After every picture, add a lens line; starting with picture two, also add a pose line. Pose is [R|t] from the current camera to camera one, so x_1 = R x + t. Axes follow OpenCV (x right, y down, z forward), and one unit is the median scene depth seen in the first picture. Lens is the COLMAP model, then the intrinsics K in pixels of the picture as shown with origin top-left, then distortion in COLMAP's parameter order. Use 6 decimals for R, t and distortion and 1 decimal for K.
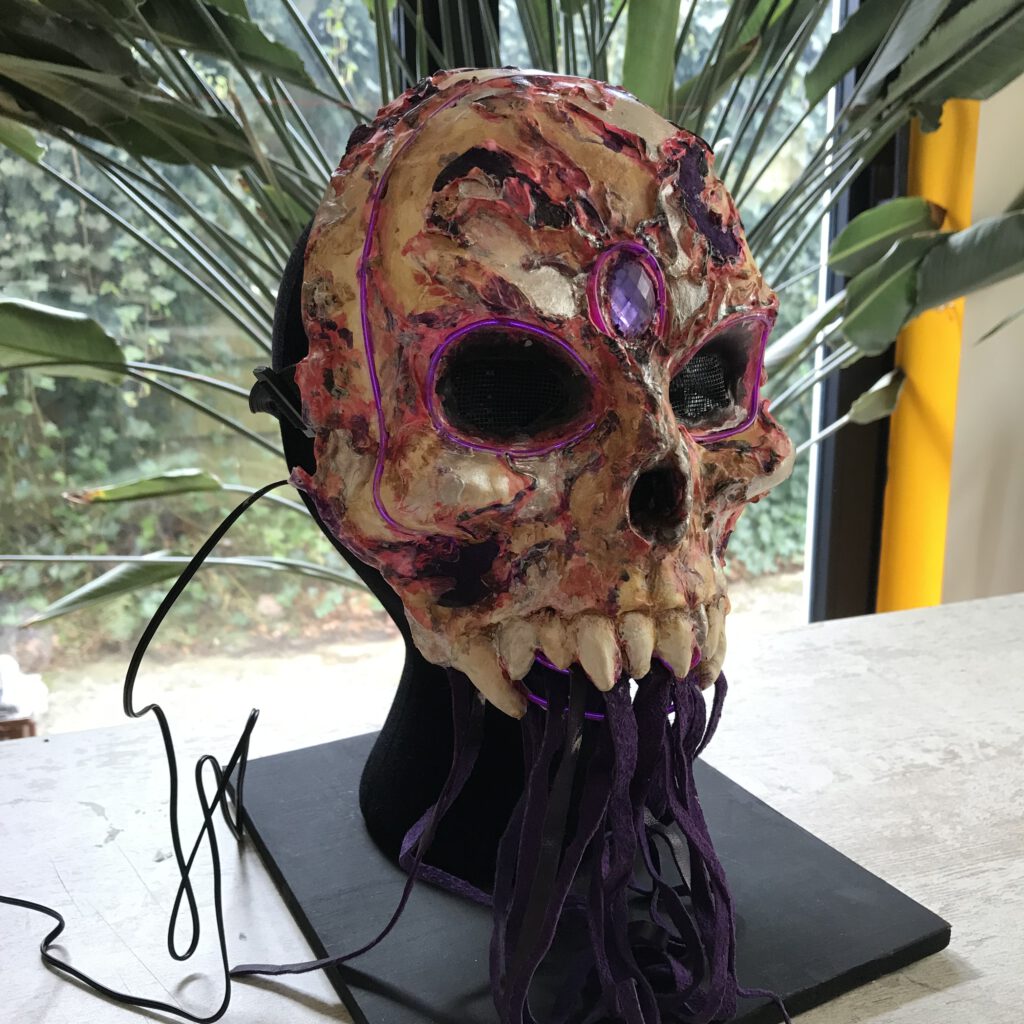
lens RADIAL K [[1127.6, 0, 515.5], [0, 1127.6, 510.8], [0, 0, 1]] dist [-0.002086, 0.009007]
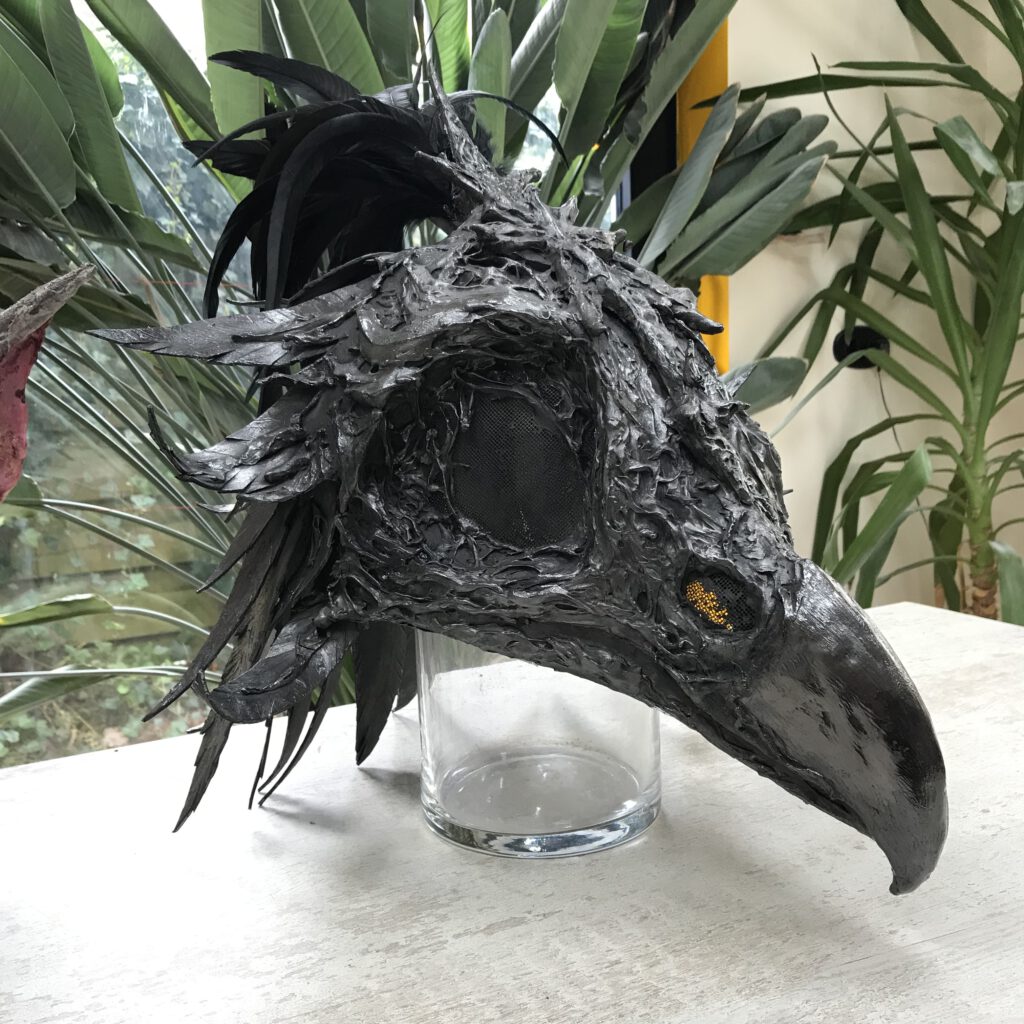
lens RADIAL K [[1124.0, 0, 510.7], [0, 1124.0, 509.8], [0, 0, 1]] dist [-0.000108, 0.011140]
pose [[0.985047, -0.037253, 0.168209, -0.055147], [0.057299, 0.991603, -0.115936, 0.034165], [-0.162477, 0.123841, 0.978910, -0.175351]]
